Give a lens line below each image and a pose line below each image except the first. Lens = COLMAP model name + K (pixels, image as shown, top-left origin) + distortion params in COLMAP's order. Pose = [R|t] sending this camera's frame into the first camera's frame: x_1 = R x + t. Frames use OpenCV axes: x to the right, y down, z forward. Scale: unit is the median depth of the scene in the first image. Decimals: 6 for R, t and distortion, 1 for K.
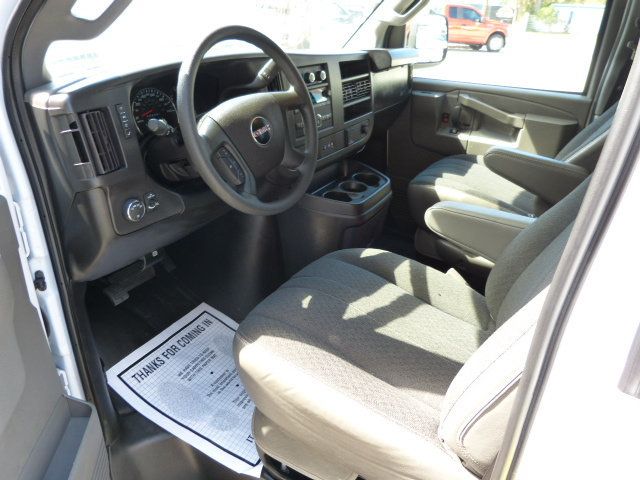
lens RADIAL K [[469.3, 0, 320.0], [0, 469.3, 240.0], [0, 0, 1]] dist [-0.021731, 0.008691]
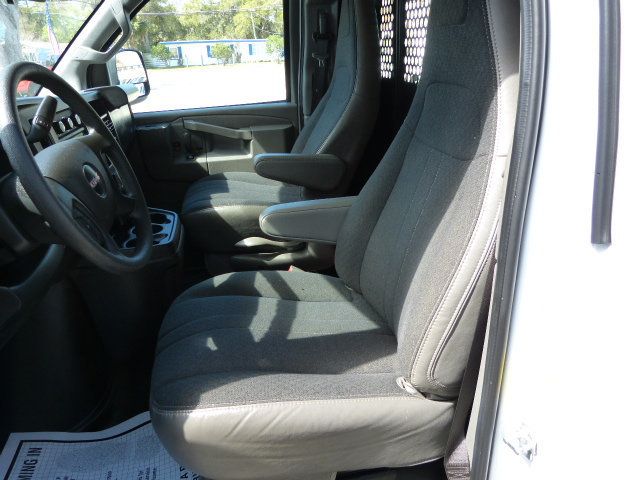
lens RADIAL K [[469.3, 0, 320.0], [0, 469.3, 240.0], [0, 0, 1]] dist [-0.021731, 0.008691]
pose [[0.760157, -0.316313, 0.567545, -0.177728], [0.354606, 0.933906, 0.045547, -0.013854], [-0.544441, 0.166632, 0.822081, 0.053708]]
